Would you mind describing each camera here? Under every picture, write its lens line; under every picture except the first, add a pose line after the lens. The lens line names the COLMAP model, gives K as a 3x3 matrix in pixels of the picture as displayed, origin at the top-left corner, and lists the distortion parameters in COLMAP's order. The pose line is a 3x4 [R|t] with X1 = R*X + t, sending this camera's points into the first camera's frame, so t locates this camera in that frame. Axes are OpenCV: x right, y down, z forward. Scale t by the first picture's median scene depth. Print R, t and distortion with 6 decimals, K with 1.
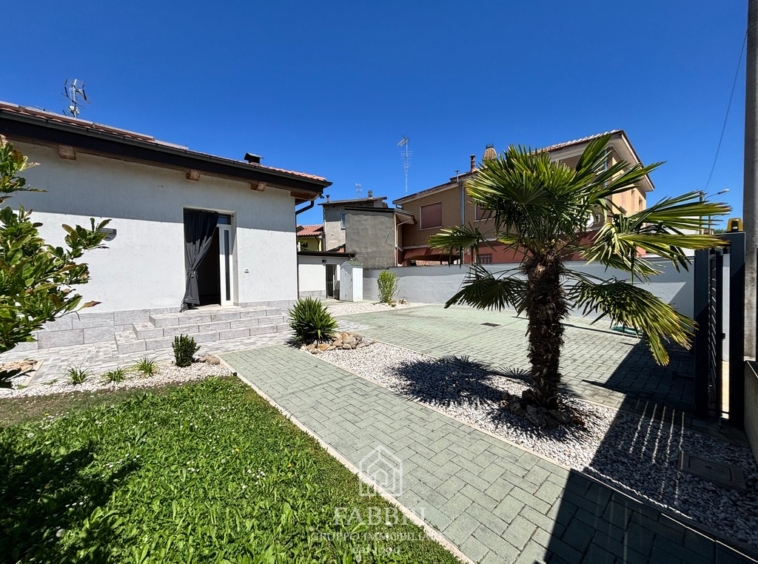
lens RADIAL K [[307.6, 0, 375.7], [0, 307.6, 282.1], [0, 0, 1]] dist [0.005265, -0.000376]
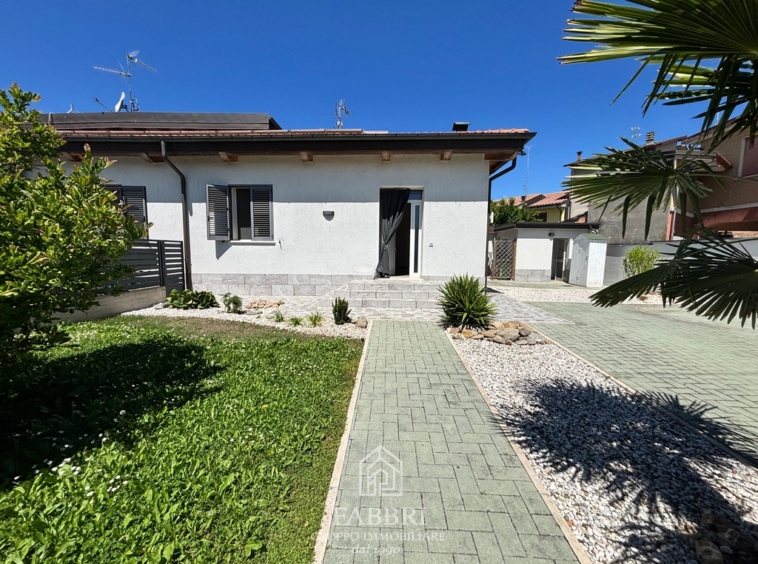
lens RADIAL K [[307.6, 0, 376.7], [0, 307.6, 281.3], [0, 0, 1]] dist [0.005265, -0.000376]
pose [[0.716361, 0.089075, -0.692021, 0.203021], [-0.036566, 0.995247, 0.090253, -0.001402], [0.696771, -0.039349, 0.716214, 0.192674]]
